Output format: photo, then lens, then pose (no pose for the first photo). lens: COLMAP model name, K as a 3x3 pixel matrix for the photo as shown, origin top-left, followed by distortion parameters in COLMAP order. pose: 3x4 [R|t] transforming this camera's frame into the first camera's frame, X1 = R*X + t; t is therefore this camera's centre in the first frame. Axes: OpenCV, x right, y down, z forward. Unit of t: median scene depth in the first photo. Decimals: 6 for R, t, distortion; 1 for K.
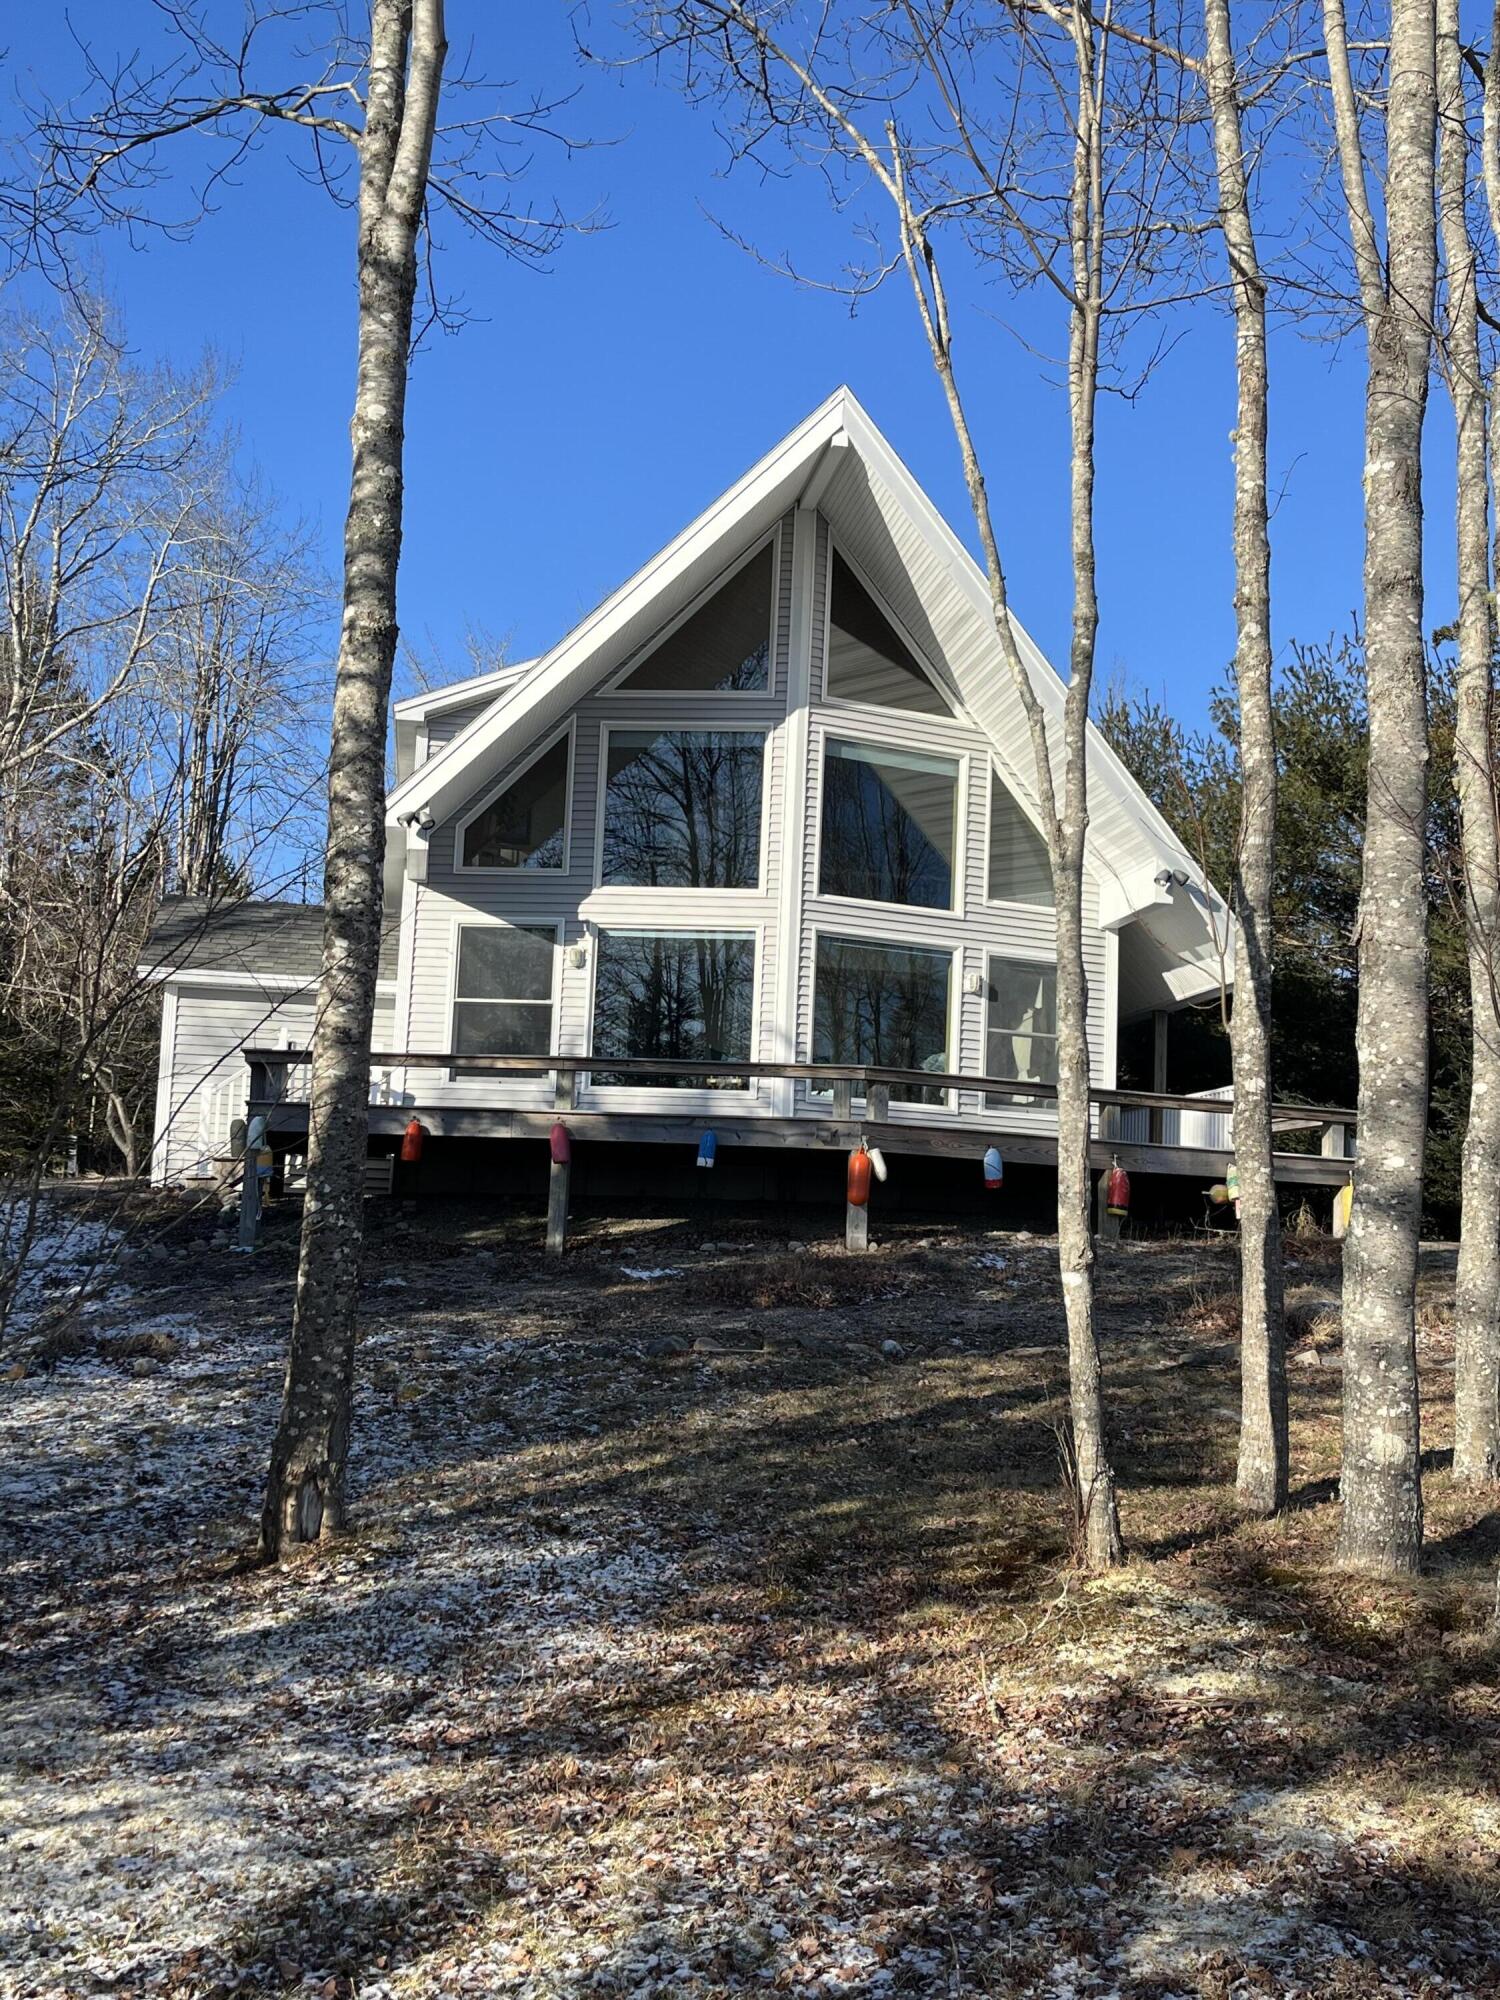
lens RADIAL K [[2031.6, 0, 748.7], [0, 2031.6, 1011.3], [0, 0, 1]] dist [0.083468, 0.000000]
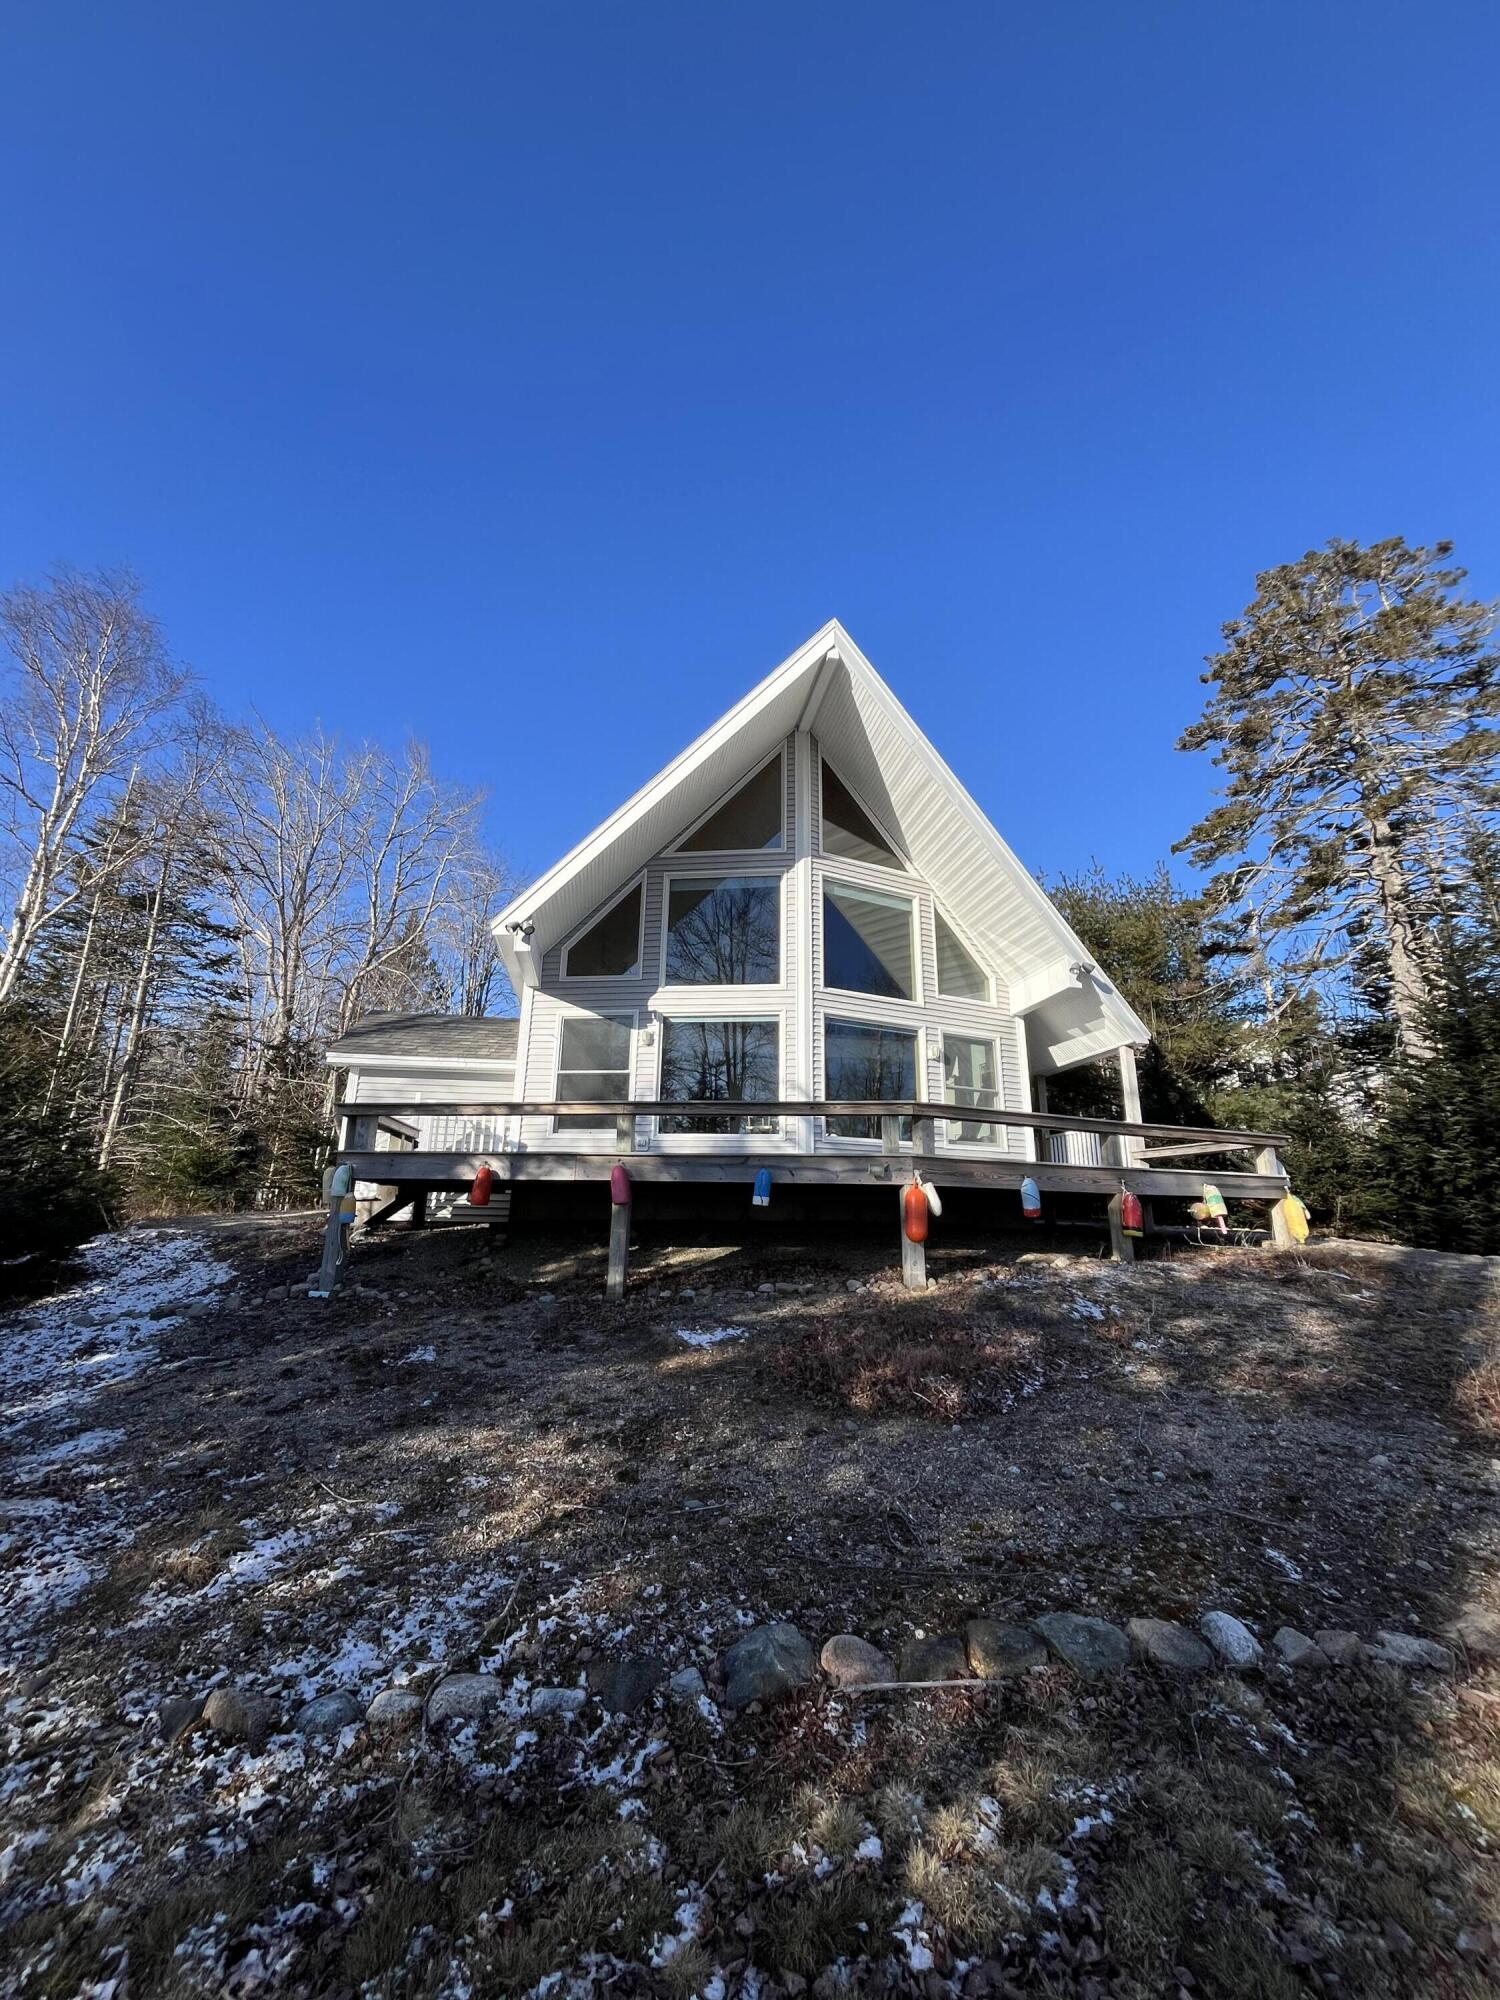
lens RADIAL K [[804.1, 0, 742.5], [0, 804.1, 985.3], [0, 0, 1]] dist [-0.005788, 0.000077]
pose [[0.999682, -0.023682, 0.008678, -0.024877], [0.024747, 0.987444, -0.156017, 0.024068], [-0.004874, 0.156182, 0.987716, 0.463193]]
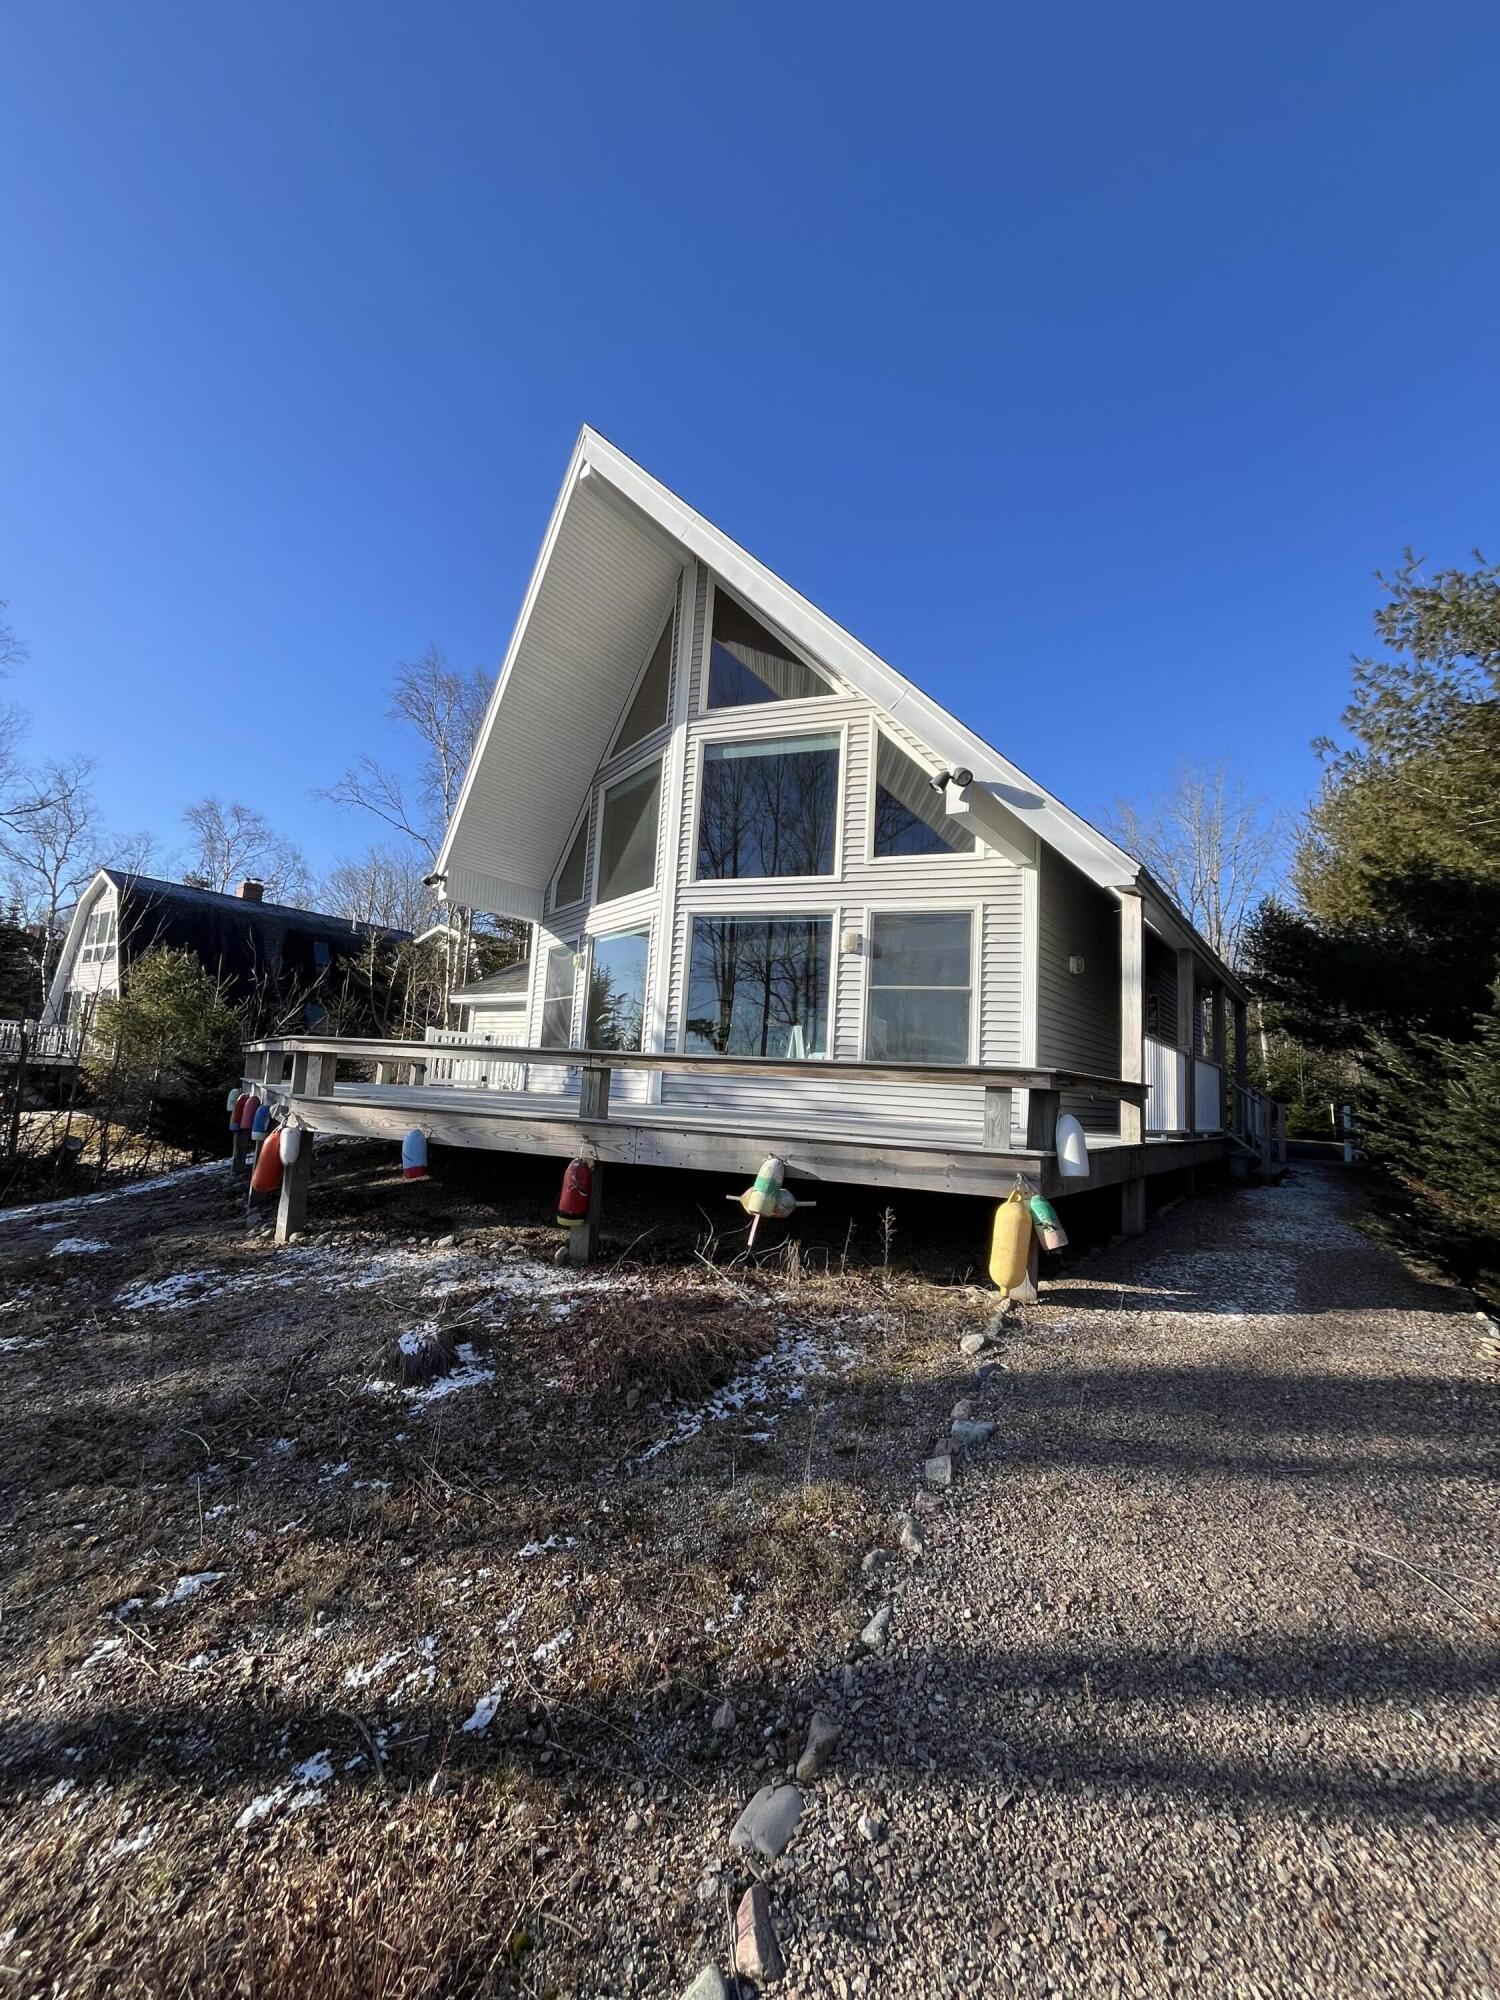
lens RADIAL K [[804.1, 0, 745.0], [0, 804.1, 989.4], [0, 0, 1]] dist [-0.005788, 0.000077]
pose [[0.682519, -0.088165, -0.725531, 0.369527], [0.056750, 0.996093, -0.067657, 0.033621], [0.728662, 0.005004, 0.684855, 0.712981]]
